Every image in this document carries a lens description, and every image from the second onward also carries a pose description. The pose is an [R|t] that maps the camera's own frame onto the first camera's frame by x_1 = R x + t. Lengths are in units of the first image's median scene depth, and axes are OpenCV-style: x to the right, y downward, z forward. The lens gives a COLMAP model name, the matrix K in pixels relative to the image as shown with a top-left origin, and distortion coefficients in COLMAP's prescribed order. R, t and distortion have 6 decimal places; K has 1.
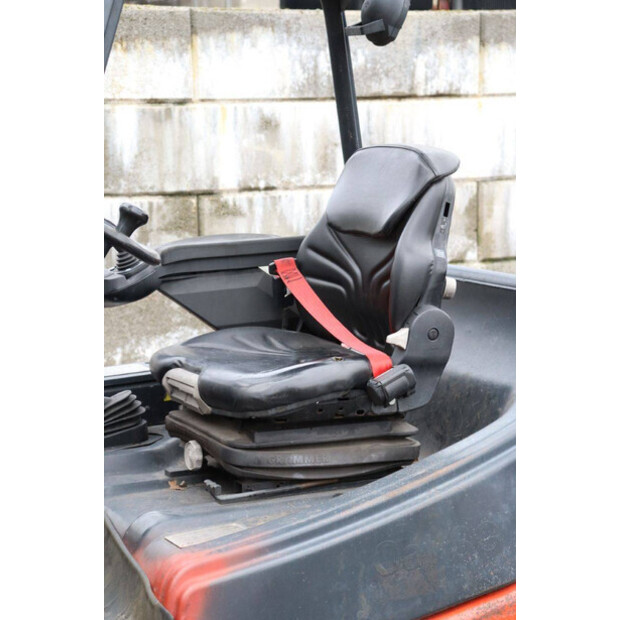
lens RADIAL K [[1466.0, 0, 310.0], [0, 1466.0, 310.0], [0, 0, 1]] dist [0.468960, 0.089337]
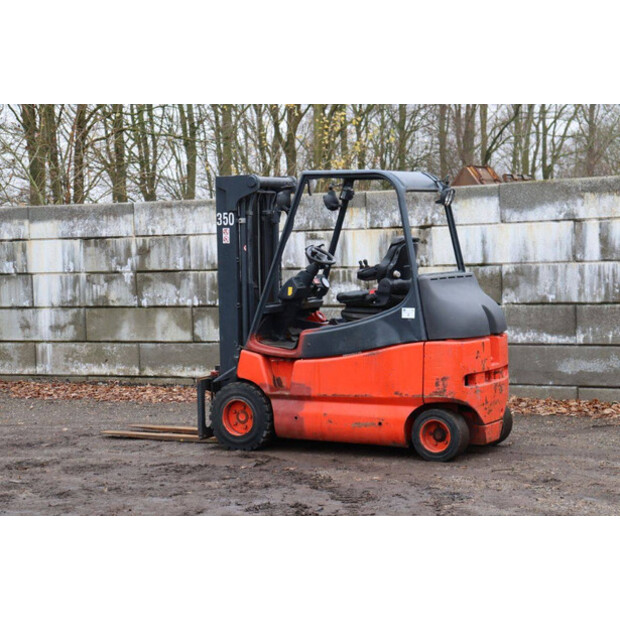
lens RADIAL K [[1466.0, 0, 310.0], [0, 1466.0, 310.0], [0, 0, 1]] dist [0.468960, 0.089337]
pose [[0.550724, 0.037373, -0.833850, 1.435735], [-0.096008, 0.995203, -0.018805, 0.077417], [0.829147, 0.090412, 0.551671, -0.561851]]
